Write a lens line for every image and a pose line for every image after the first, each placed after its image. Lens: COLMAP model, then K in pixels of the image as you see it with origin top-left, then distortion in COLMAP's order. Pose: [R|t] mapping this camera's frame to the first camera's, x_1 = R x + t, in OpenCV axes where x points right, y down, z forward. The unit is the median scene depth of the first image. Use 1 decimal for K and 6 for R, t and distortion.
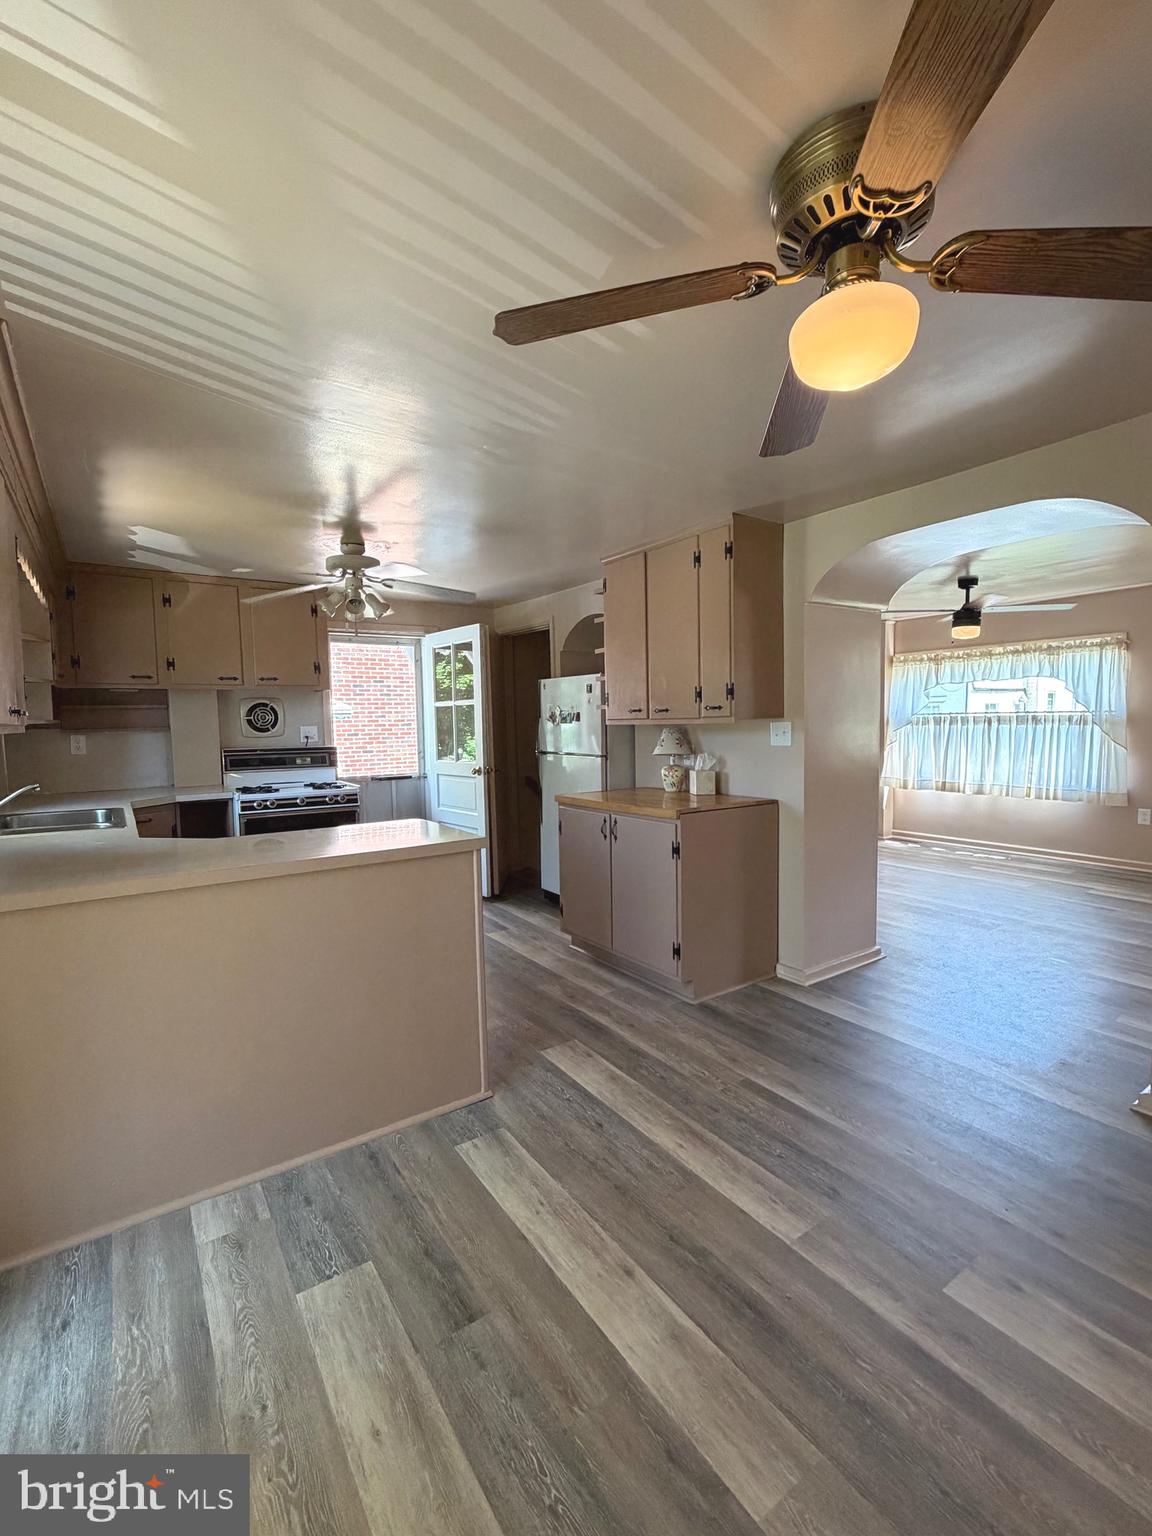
lens RADIAL K [[674.1, 0, 574.0], [0, 674.1, 767.6], [0, 0, 1]] dist [-0.001381, 0.000311]
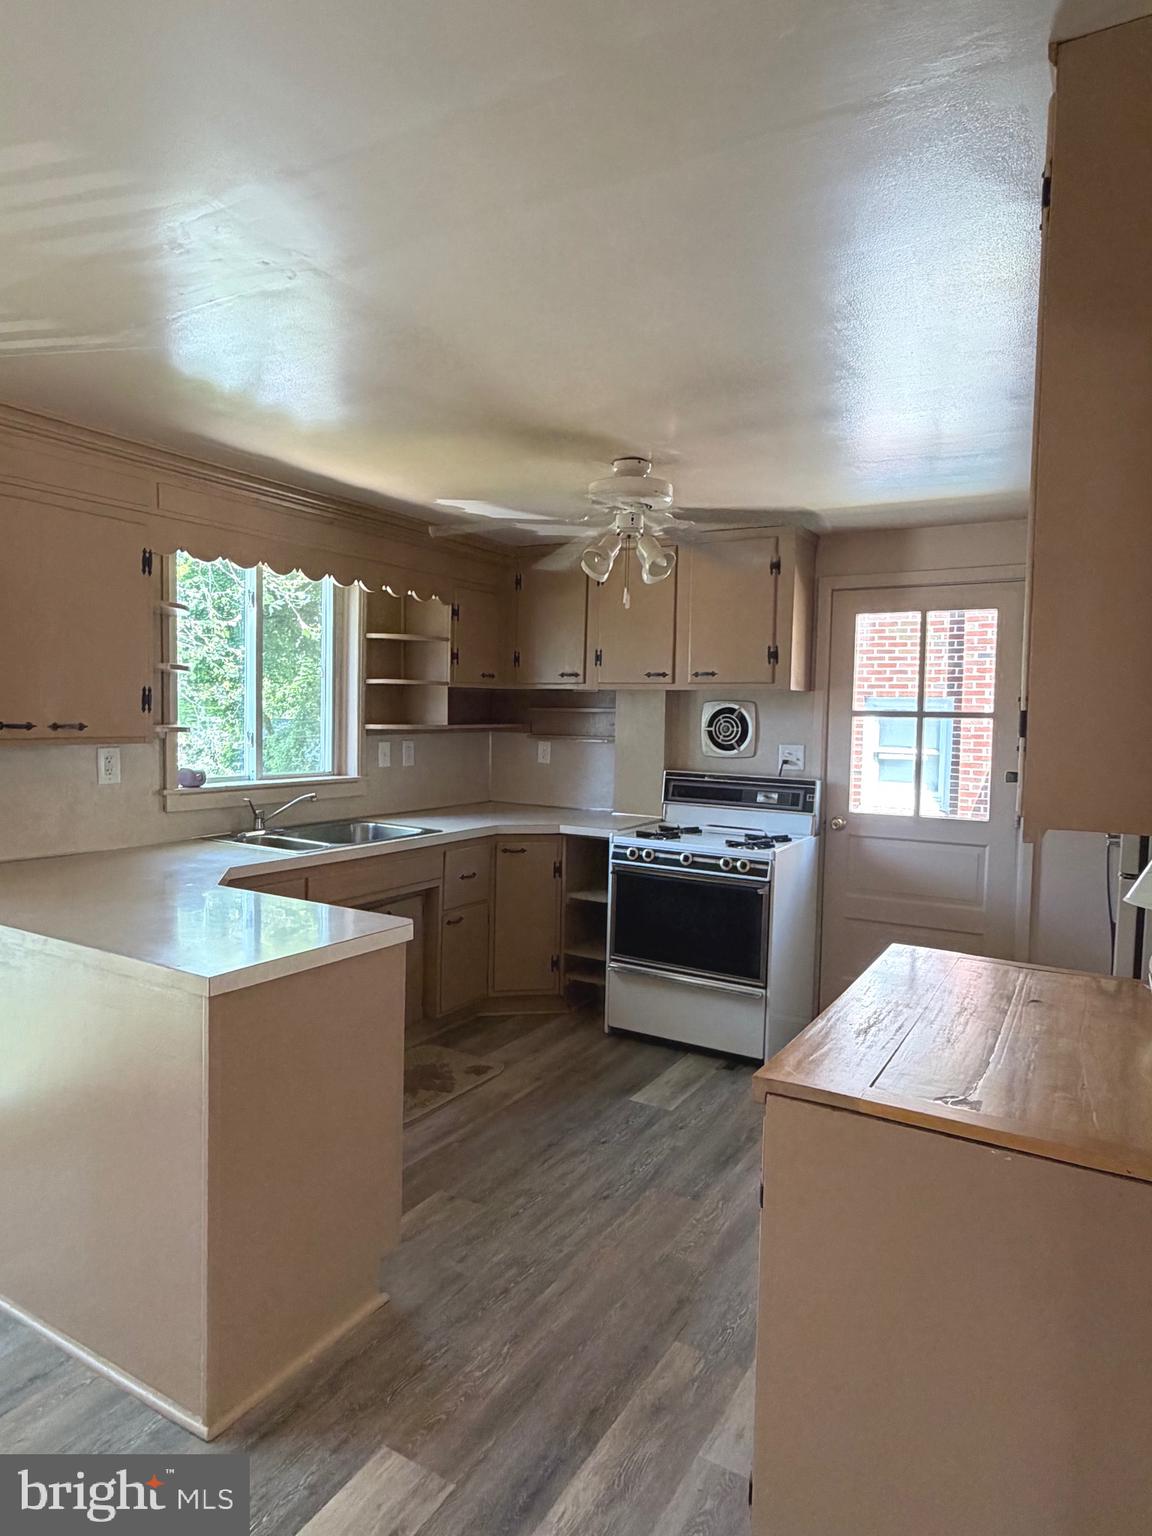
lens RADIAL K [[923.2, 0, 571.4], [0, 923.2, 764.3], [0, 0, 1]] dist [-0.001102, -0.000675]
pose [[0.424637, 0.076360, -0.902138, 0.507439], [-0.089575, 0.995091, 0.042065, -0.099634], [0.900921, 0.062947, 0.429393, 0.709233]]
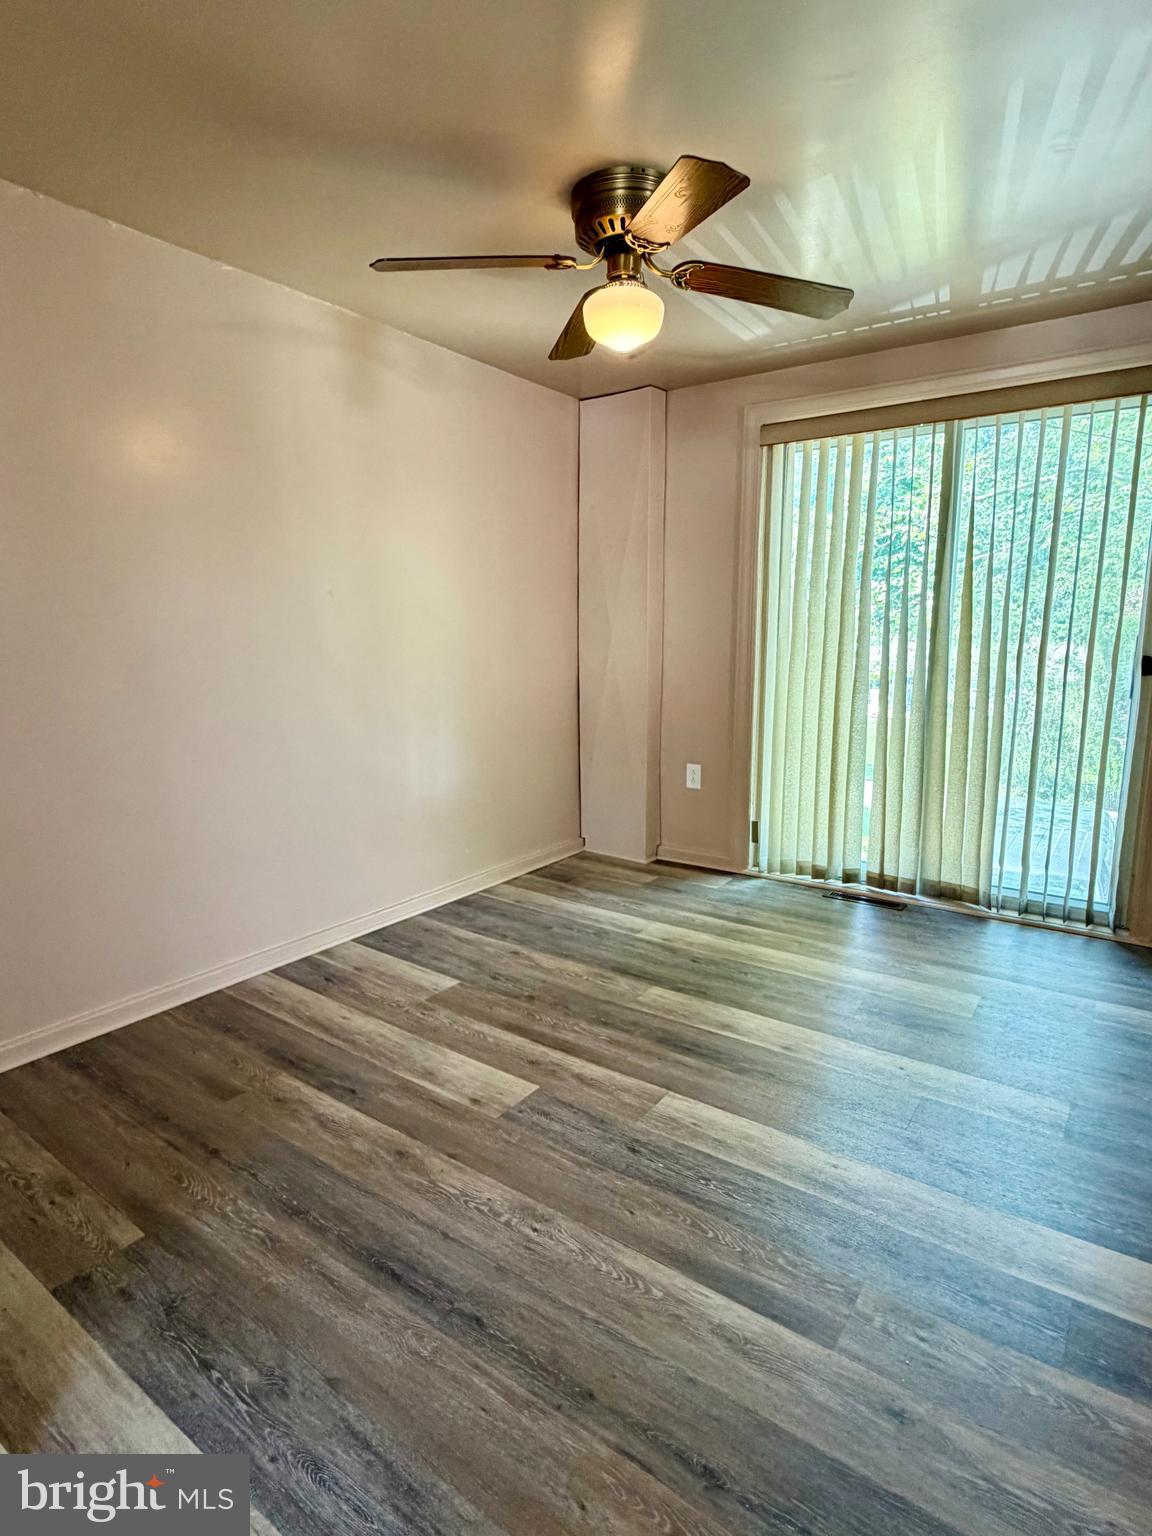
lens RADIAL K [[815.5, 0, 576.0], [0, 815.5, 768.0], [0, 0, 1]] dist [-0.000187, 0.000161]
pose [[-0.937509, 0.076534, -0.339439, 0.466866], [-0.005832, 0.971918, 0.235249, -0.036191], [0.347911, 0.222528, -0.910735, 1.101037]]
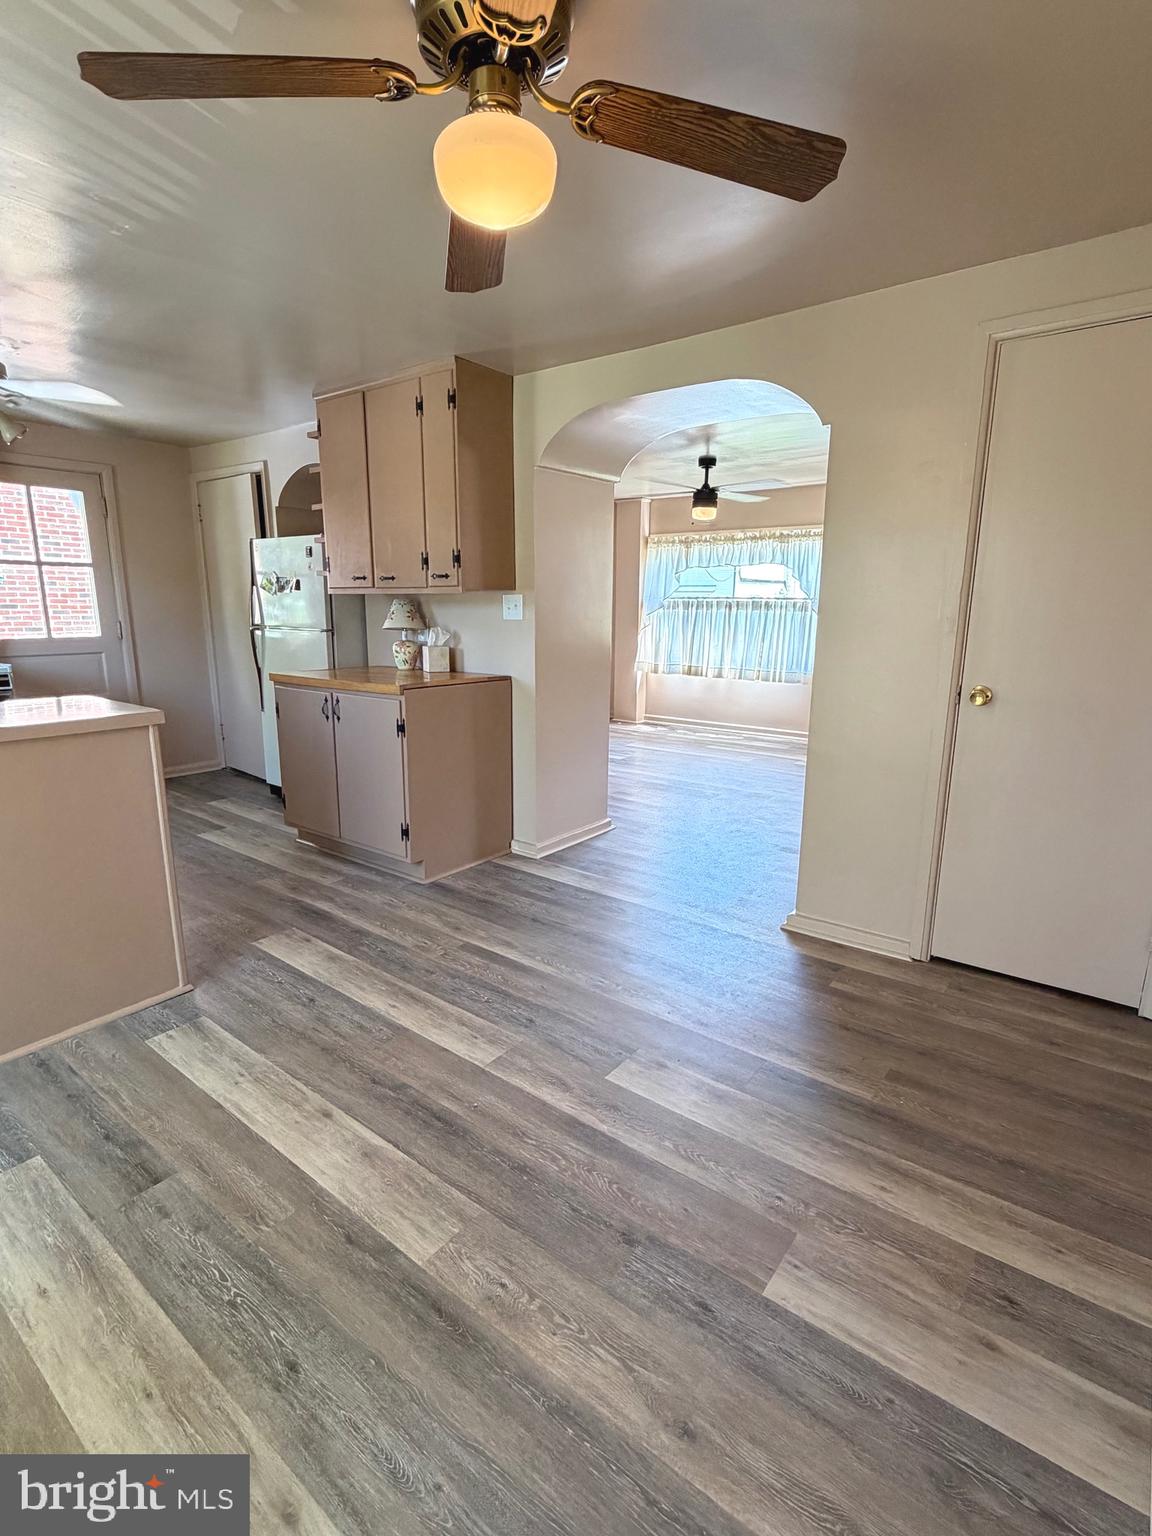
lens RADIAL K [[745.2, 0, 572.3], [0, 745.2, 765.5], [0, 0, 1]] dist [0.000656, -0.000813]
pose [[0.951575, -0.038646, 0.304979, 0.059127], [-0.005013, 0.989984, 0.141088, 0.026326], [-0.307377, -0.135785, 0.941850, -0.069010]]
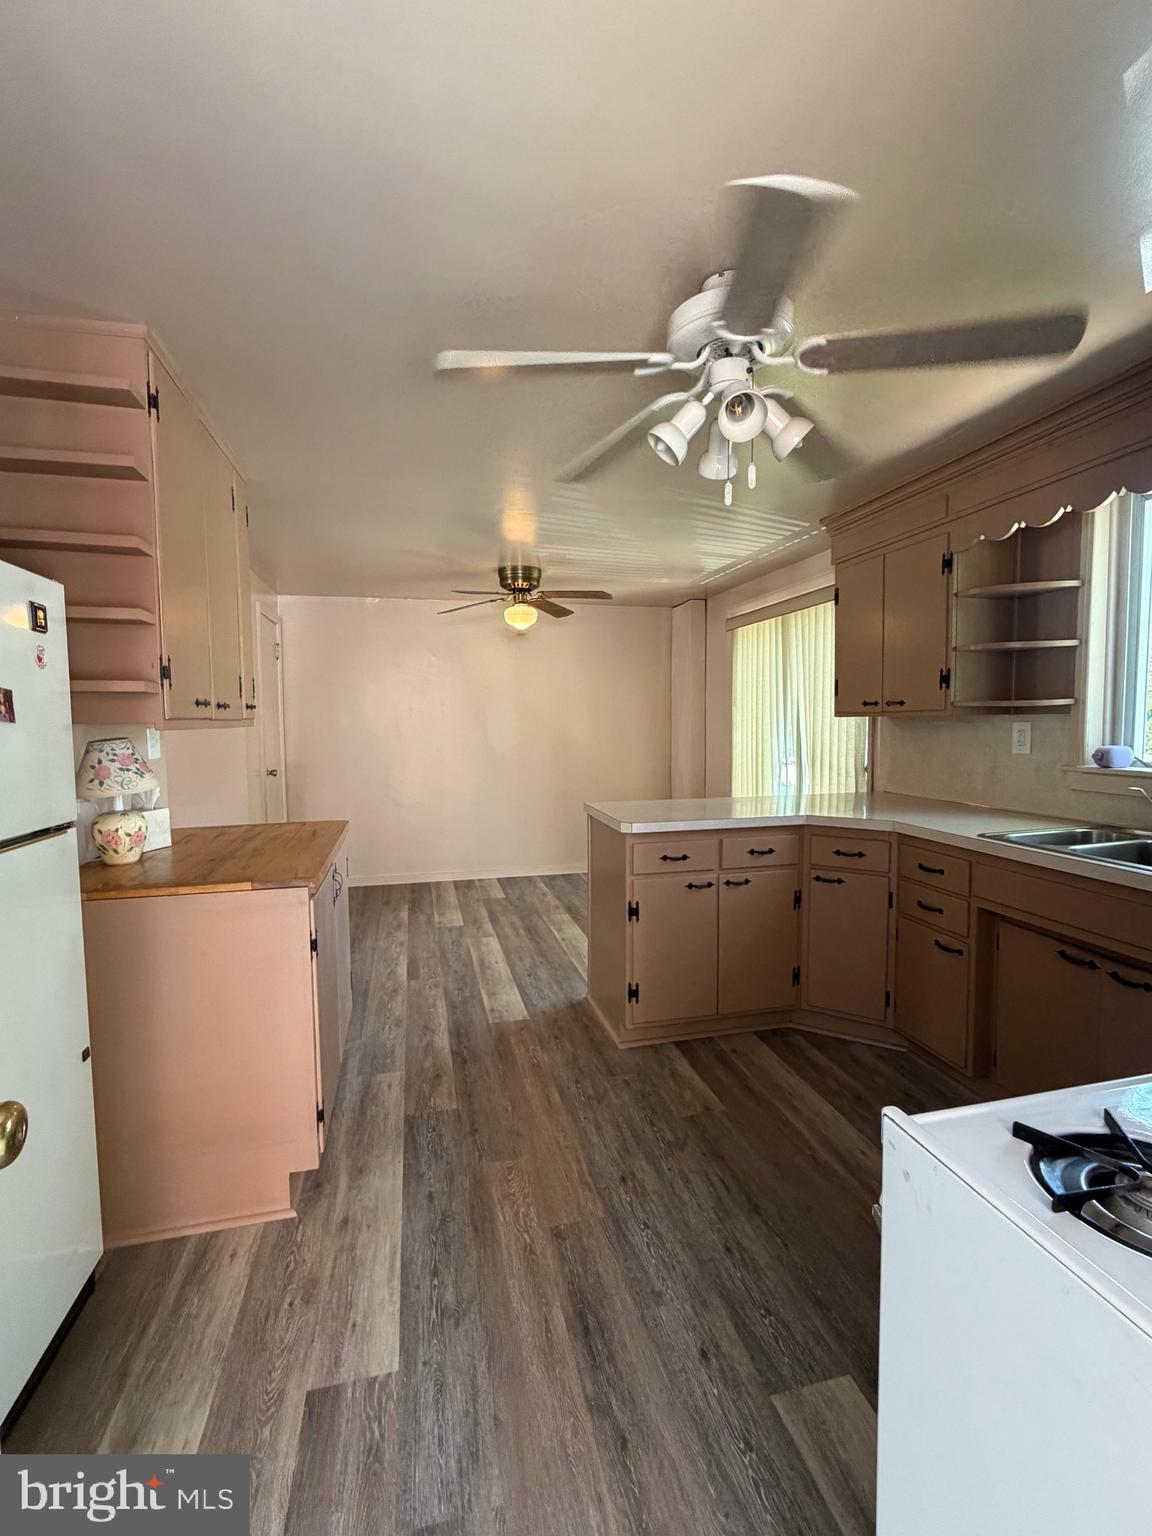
lens RADIAL K [[674.1, 0, 574.0], [0, 674.1, 767.6], [0, 0, 1]] dist [-0.001381, 0.000311]
pose [[-0.934578, 0.000779, 0.355758, -0.451829], [0.049017, 0.990742, 0.126598, -0.106663], [-0.352366, 0.135753, -0.925964, 1.711772]]
